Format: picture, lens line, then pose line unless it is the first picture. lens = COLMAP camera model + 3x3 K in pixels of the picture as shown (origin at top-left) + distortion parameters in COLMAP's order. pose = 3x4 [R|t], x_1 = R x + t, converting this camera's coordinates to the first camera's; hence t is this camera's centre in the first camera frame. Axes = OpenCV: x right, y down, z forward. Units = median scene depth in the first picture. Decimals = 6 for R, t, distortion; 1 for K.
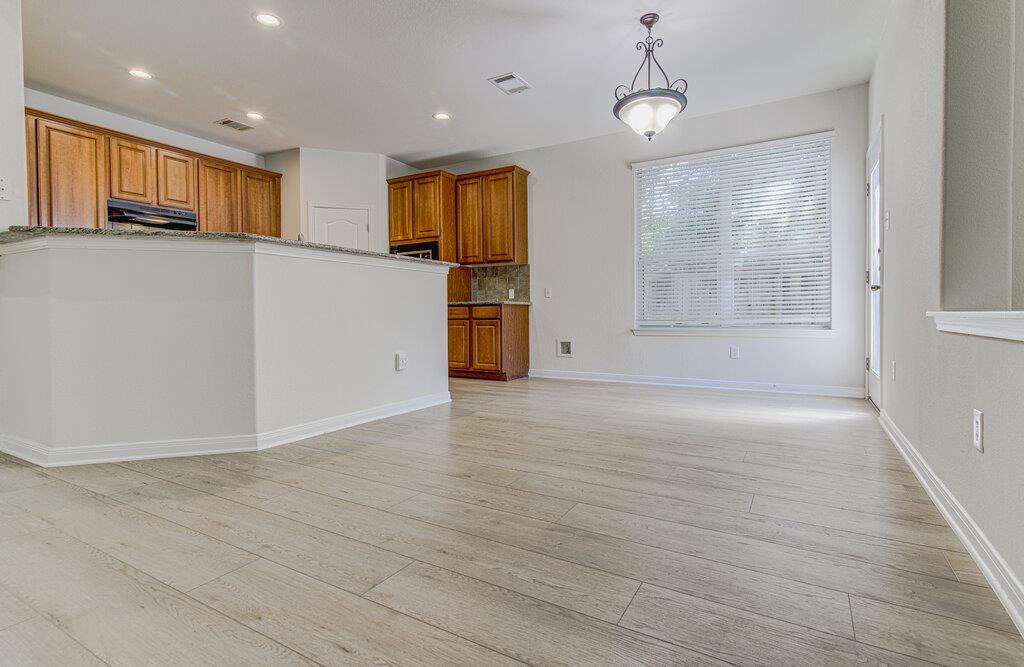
lens RADIAL K [[485.0, 0, 518.7], [0, 485.0, 318.0], [0, 0, 1]] dist [0.004946, 0.000264]
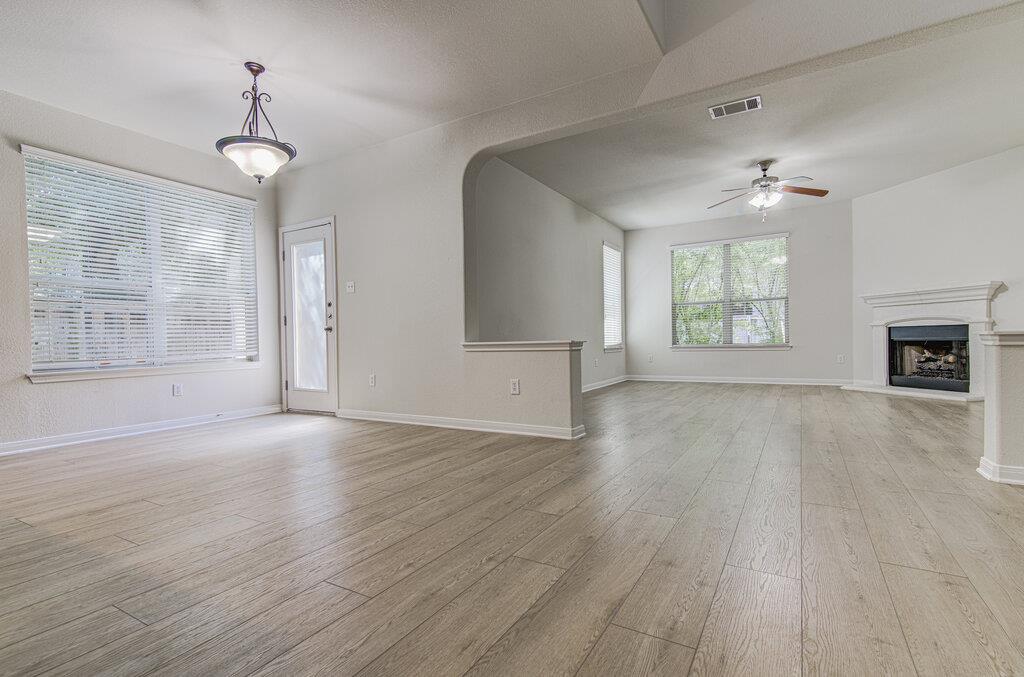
lens RADIAL K [[472.4, 0, 516.0], [0, 472.4, 341.8], [0, 0, 1]] dist [0.016826, 0.000227]
pose [[0.031091, 0.000946, 0.999516, -0.917404], [0.031942, 0.999488, -0.001940, -0.004183], [-0.999006, 0.031987, 0.031044, 0.523919]]
